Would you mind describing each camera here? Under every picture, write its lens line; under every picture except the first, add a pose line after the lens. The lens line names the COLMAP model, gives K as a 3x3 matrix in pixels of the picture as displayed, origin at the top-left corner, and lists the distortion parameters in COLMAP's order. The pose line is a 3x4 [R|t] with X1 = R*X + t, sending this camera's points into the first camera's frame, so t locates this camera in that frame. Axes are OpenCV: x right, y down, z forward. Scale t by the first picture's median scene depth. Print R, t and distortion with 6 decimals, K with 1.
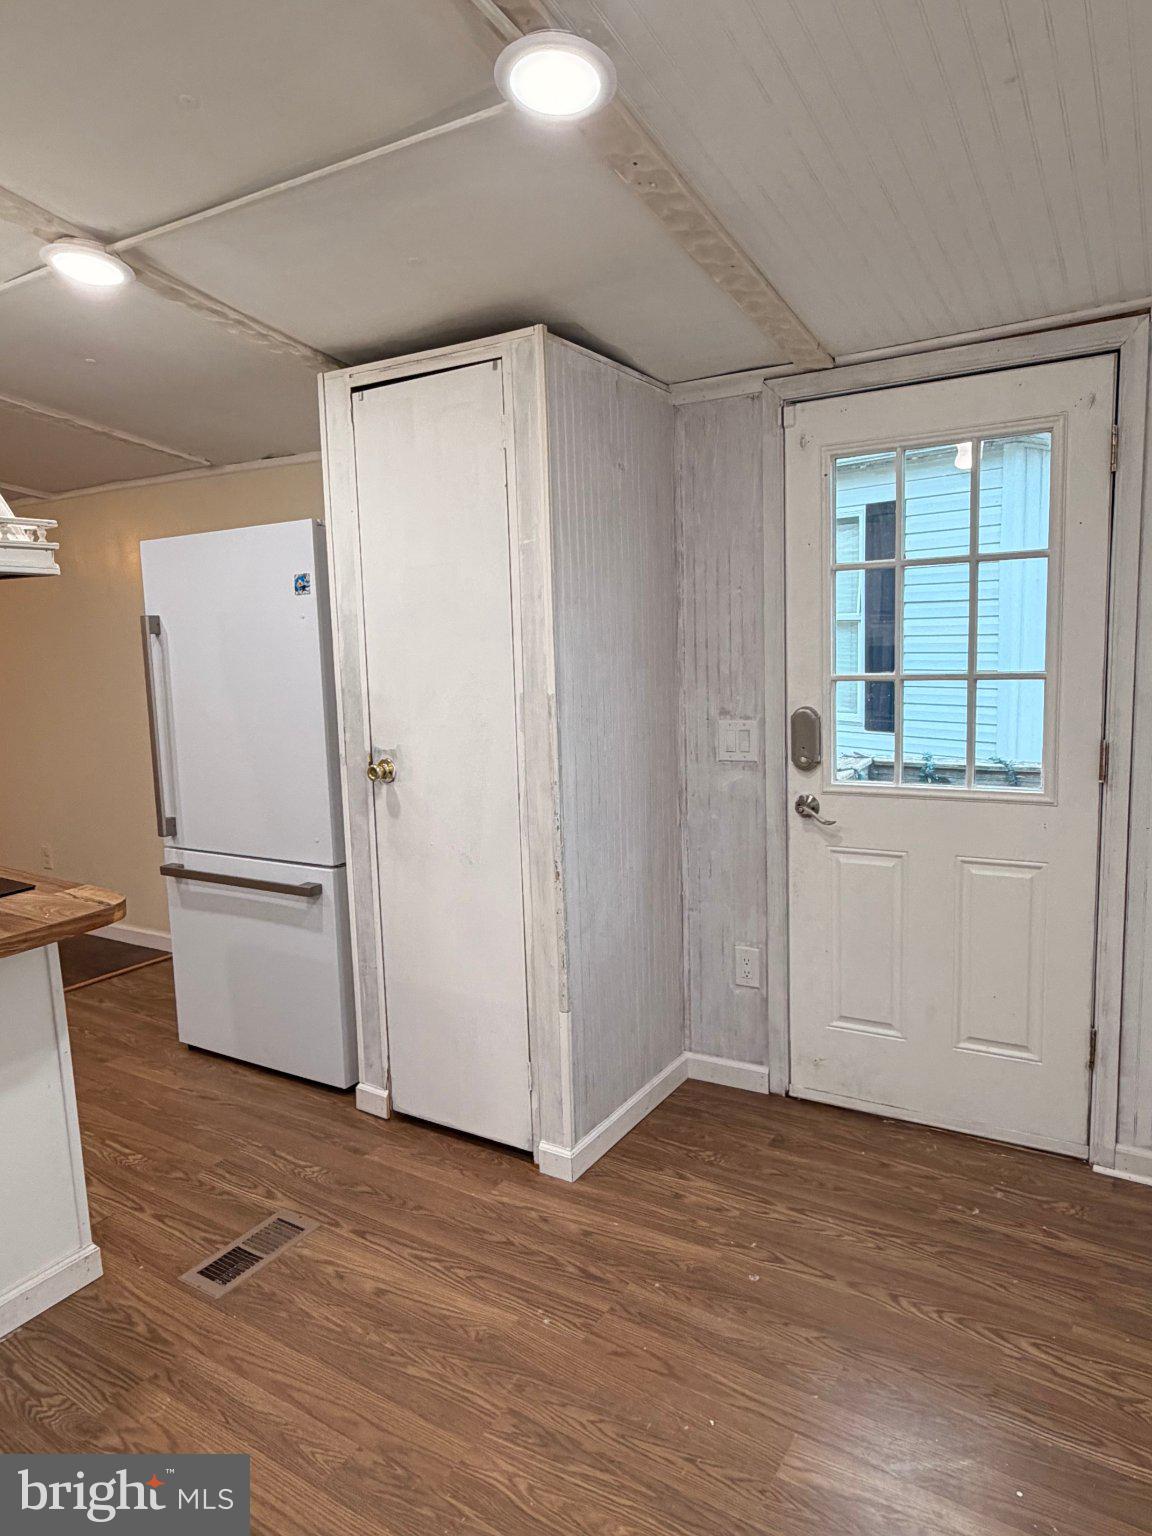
lens RADIAL K [[989.3, 0, 577.0], [0, 989.3, 768.3], [0, 0, 1]] dist [-0.000054, 0.001598]
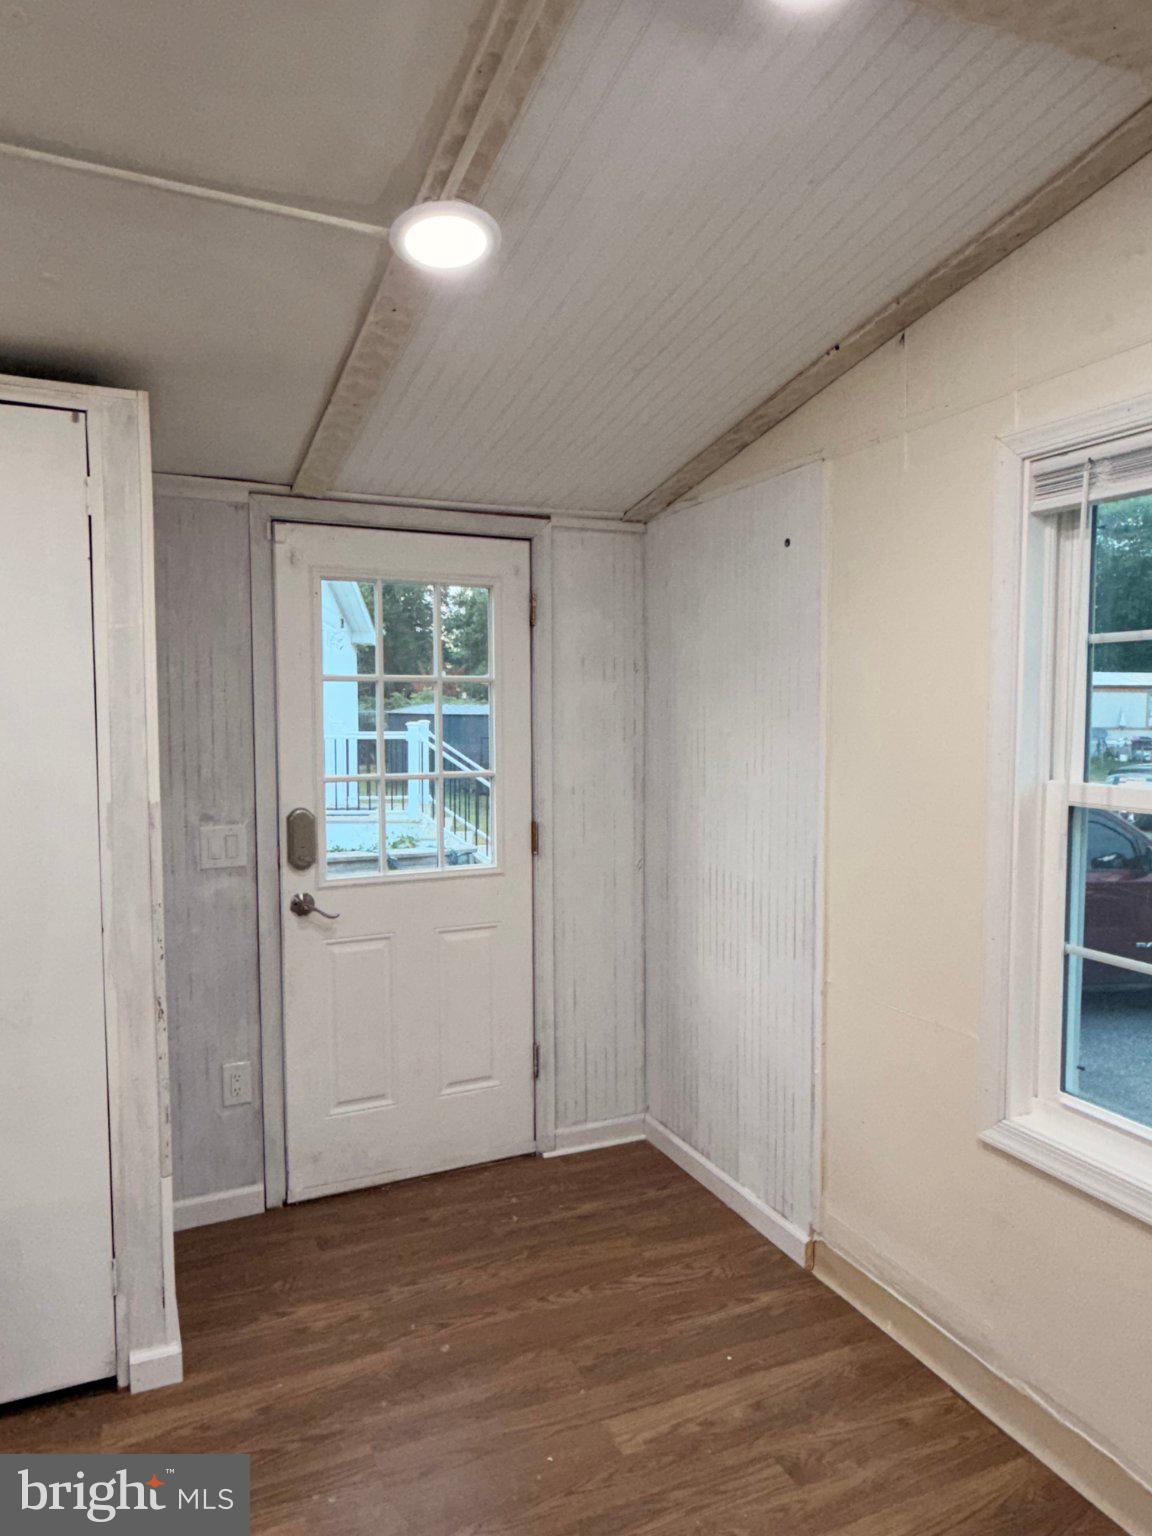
lens RADIAL K [[989.3, 0, 571.5], [0, 989.3, 764.5], [0, 0, 1]] dist [-0.000054, 0.001598]
pose [[0.554350, -0.004445, 0.832272, -0.512207], [0.096232, 0.993621, -0.058790, -0.020403], [-0.826702, 0.112681, 0.551242, 0.201217]]
